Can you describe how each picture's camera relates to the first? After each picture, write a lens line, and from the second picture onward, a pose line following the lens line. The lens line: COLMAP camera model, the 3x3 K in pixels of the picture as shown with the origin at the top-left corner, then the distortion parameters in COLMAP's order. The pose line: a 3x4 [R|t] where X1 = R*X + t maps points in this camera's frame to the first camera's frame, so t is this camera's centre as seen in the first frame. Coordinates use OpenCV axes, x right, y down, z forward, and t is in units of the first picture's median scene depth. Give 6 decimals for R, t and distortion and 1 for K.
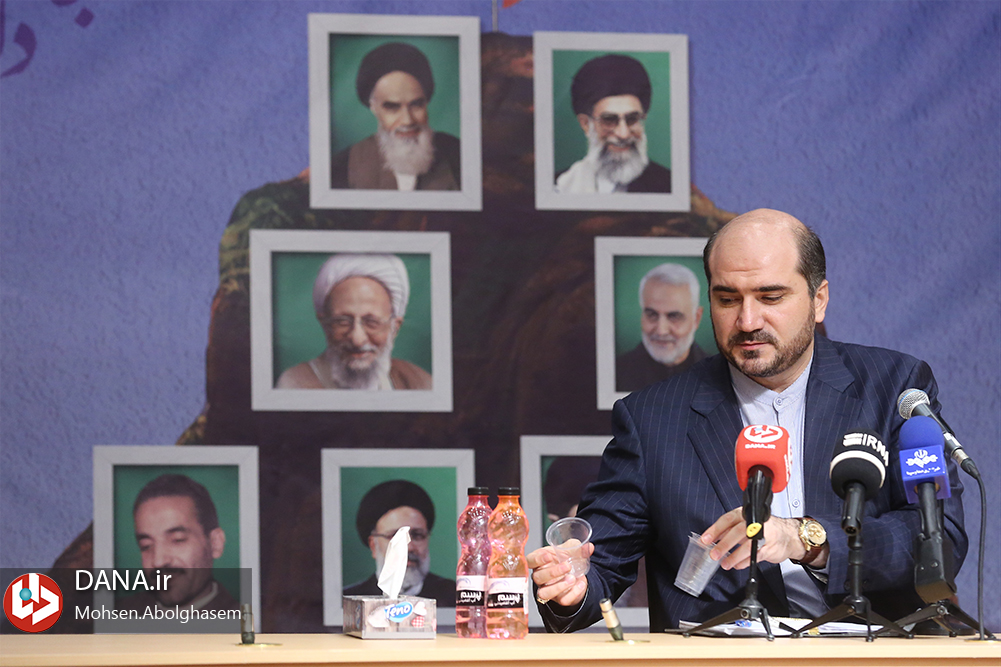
lens RADIAL K [[4853.6, 0, 498.2], [0, 4853.6, 323.2], [0, 0, 1]] dist [0.505573, 0.000000]
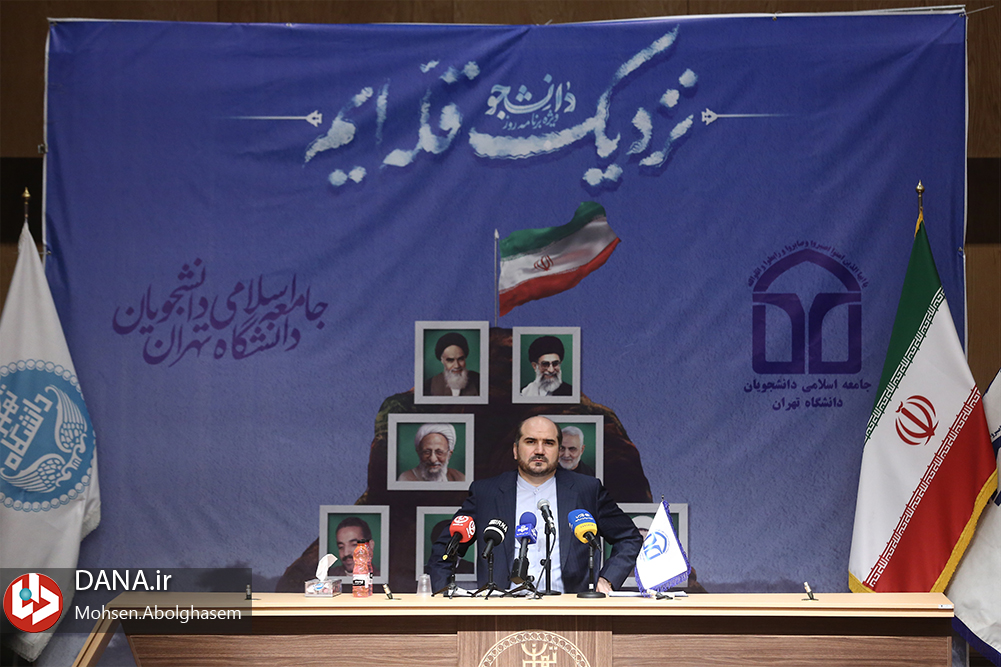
lens RADIAL K [[4227.3, 0, 533.4], [0, 4227.3, 323.3], [0, 0, 1]] dist [0.552255, 0.000000]
pose [[0.961943, -0.002540, -0.273238, 0.577921], [0.008975, 0.999711, 0.022306, -0.108038], [0.273103, -0.023909, 0.961688, -0.959618]]
